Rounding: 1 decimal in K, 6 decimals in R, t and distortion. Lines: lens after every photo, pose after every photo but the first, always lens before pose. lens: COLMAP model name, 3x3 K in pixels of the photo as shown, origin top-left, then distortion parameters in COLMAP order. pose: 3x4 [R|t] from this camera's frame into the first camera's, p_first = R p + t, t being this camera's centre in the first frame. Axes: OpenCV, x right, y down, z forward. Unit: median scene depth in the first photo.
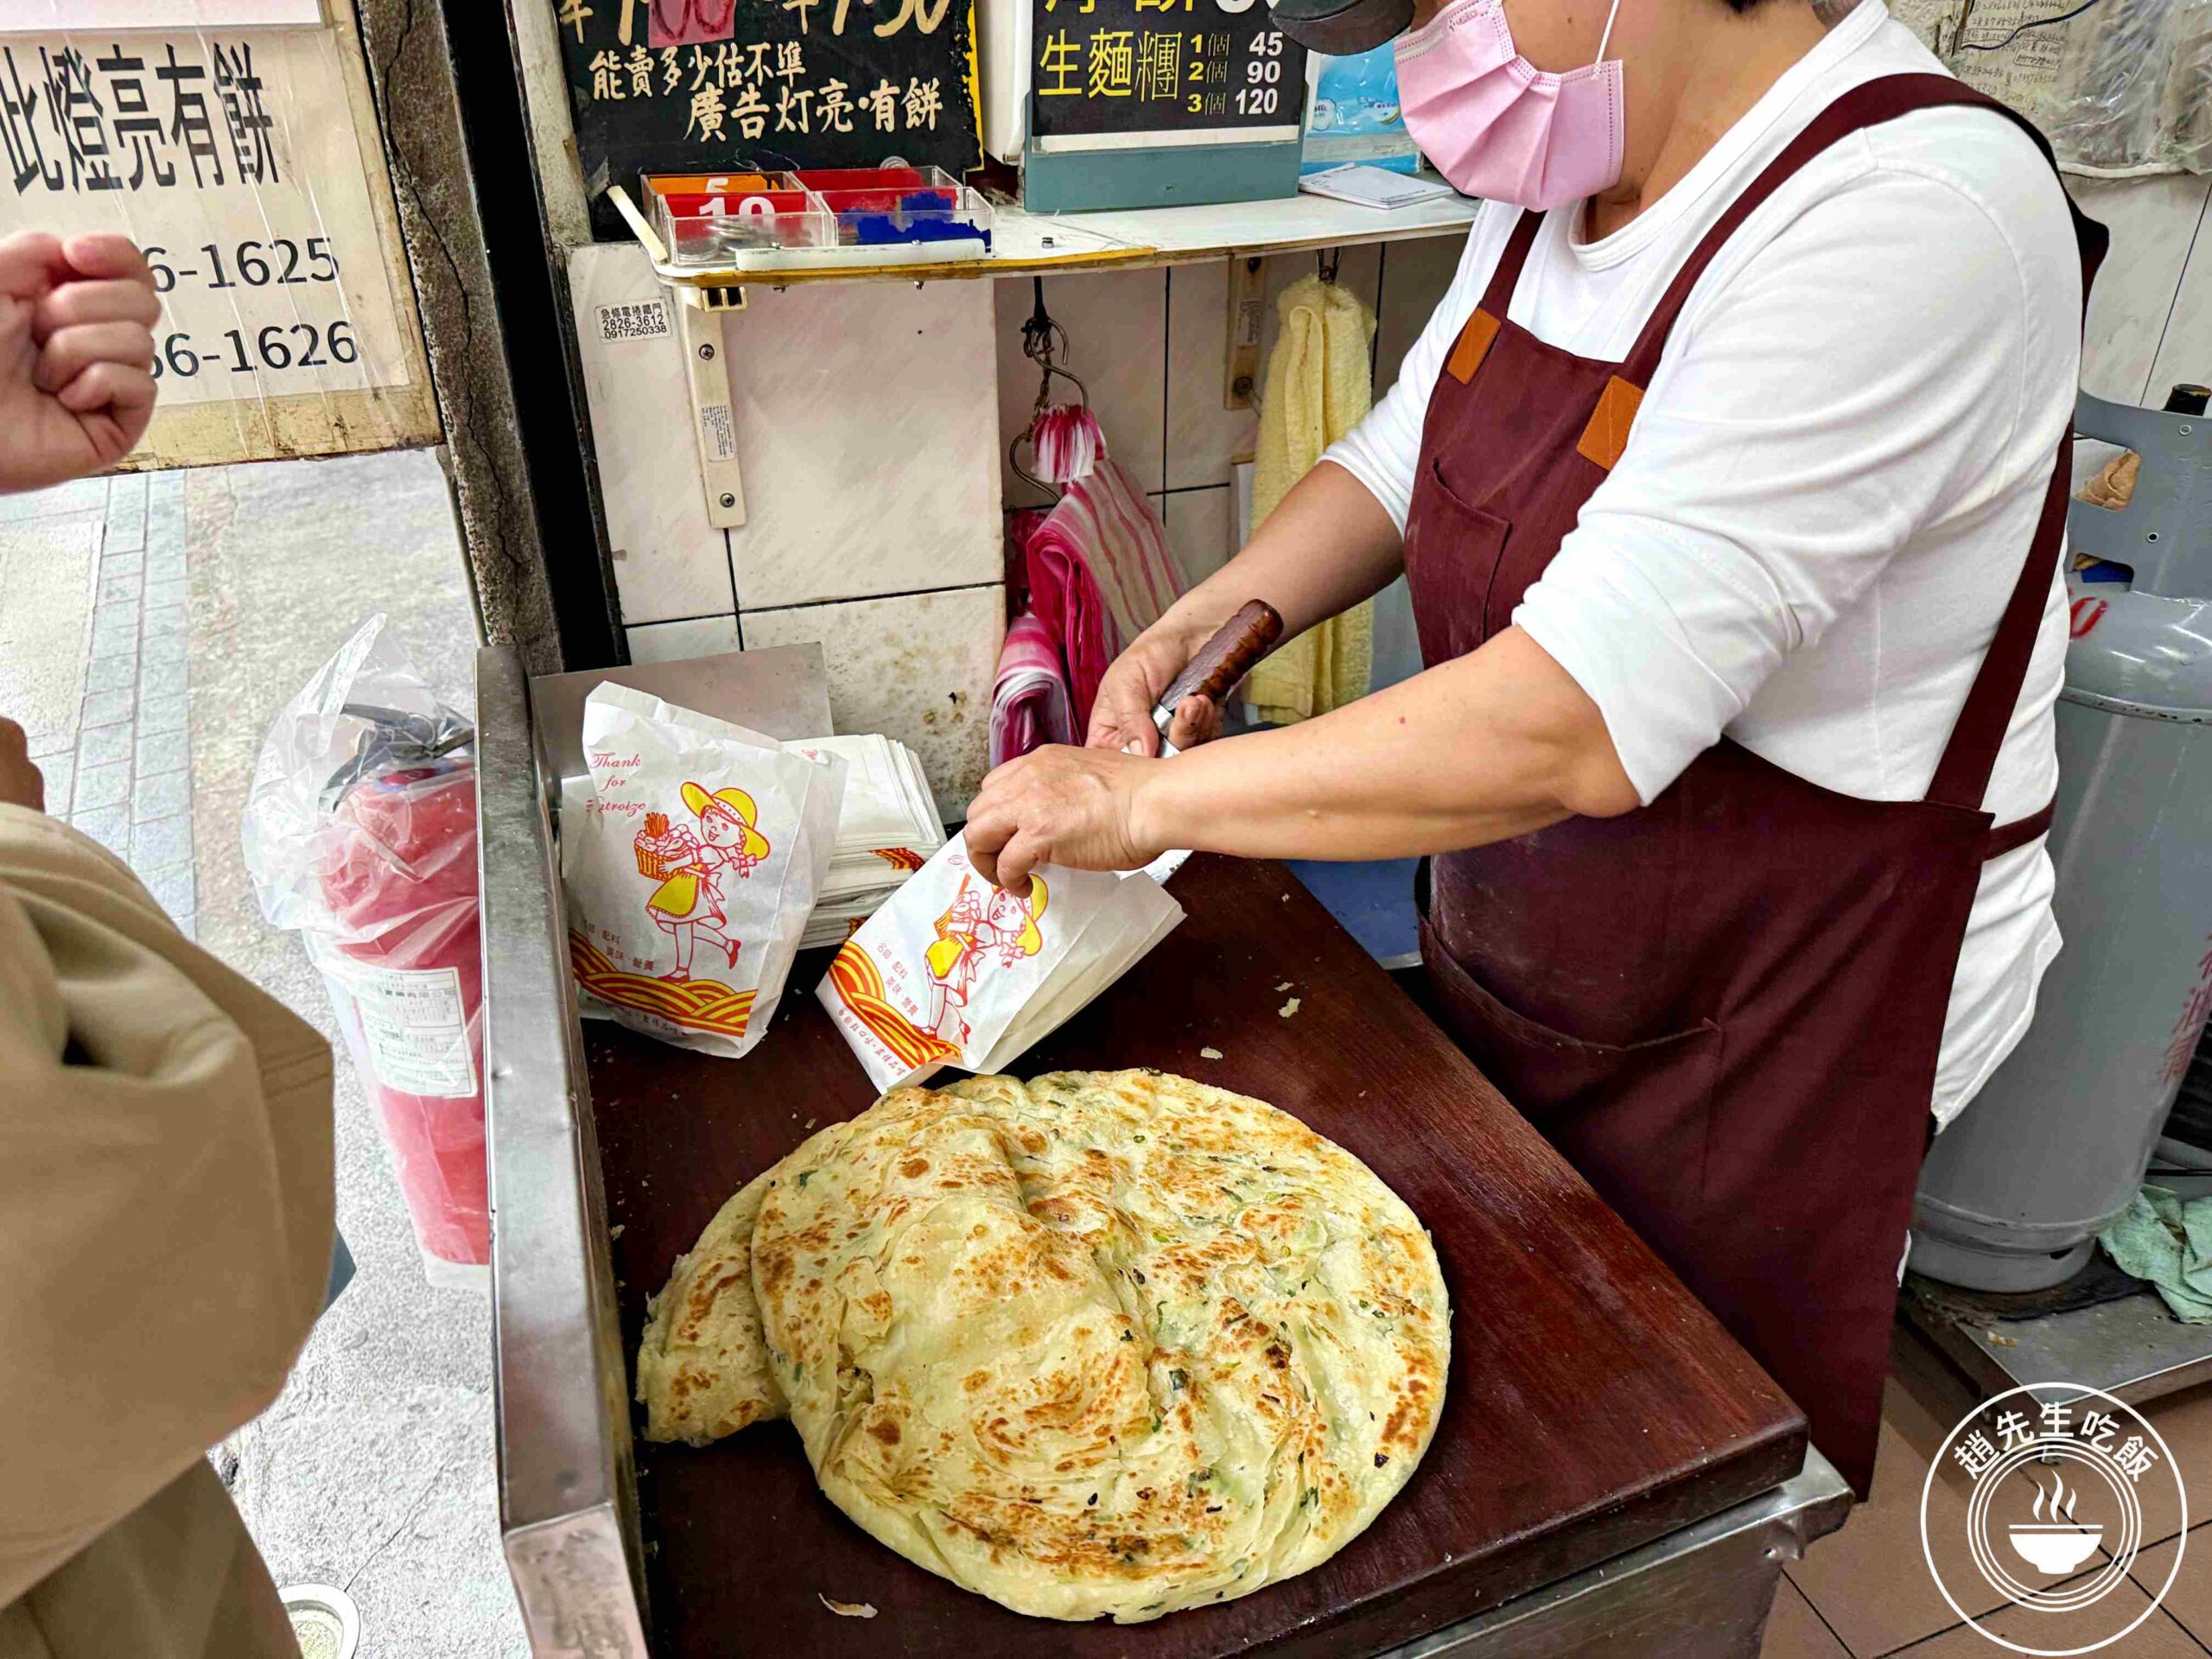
lens RADIAL K [[1587.9, 0, 1110.0], [0, 1587.9, 831.4], [0, 0, 1]] dist [-0.005044, -0.007142]
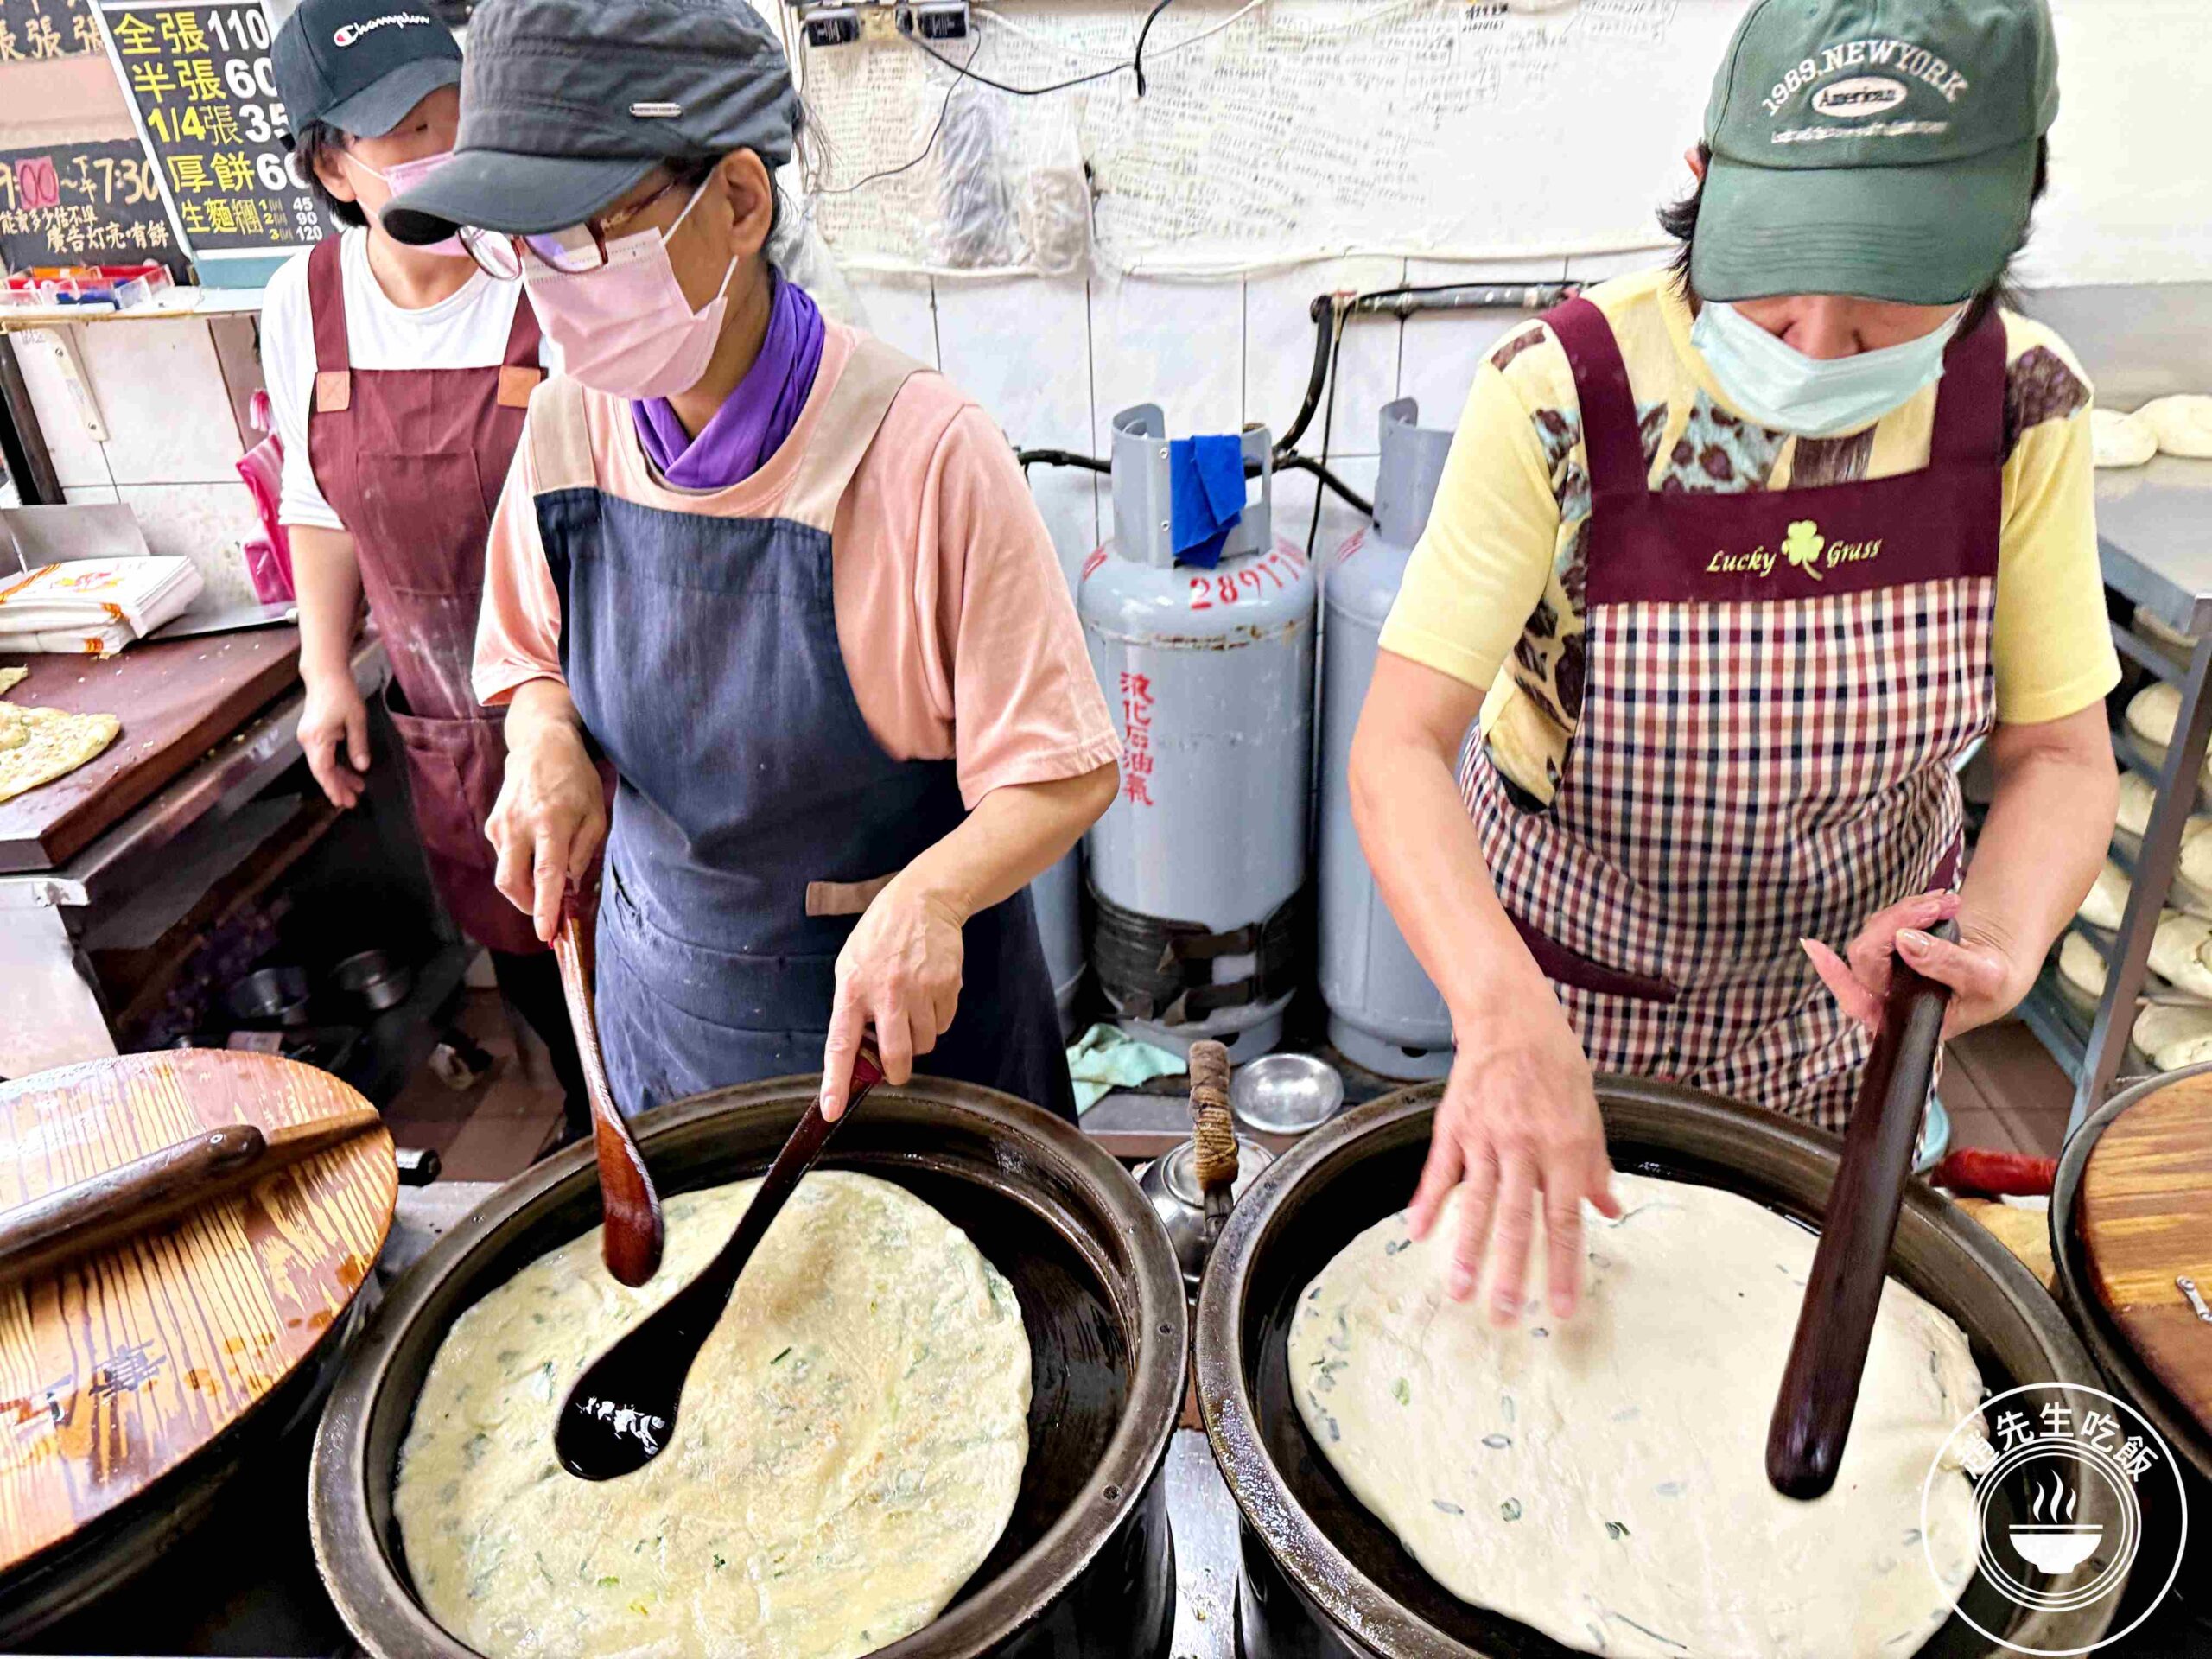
lens RADIAL K [[1587.9, 0, 1103.8], [0, 1587.9, 833.2], [0, 0, 1]] dist [-0.005044, -0.007142]
pose [[0.927373, 0.146976, -0.344059, 1.838758], [-0.151338, 0.988379, 0.014302, 0.080877], [0.342163, 0.038806, 0.938839, -0.446875]]
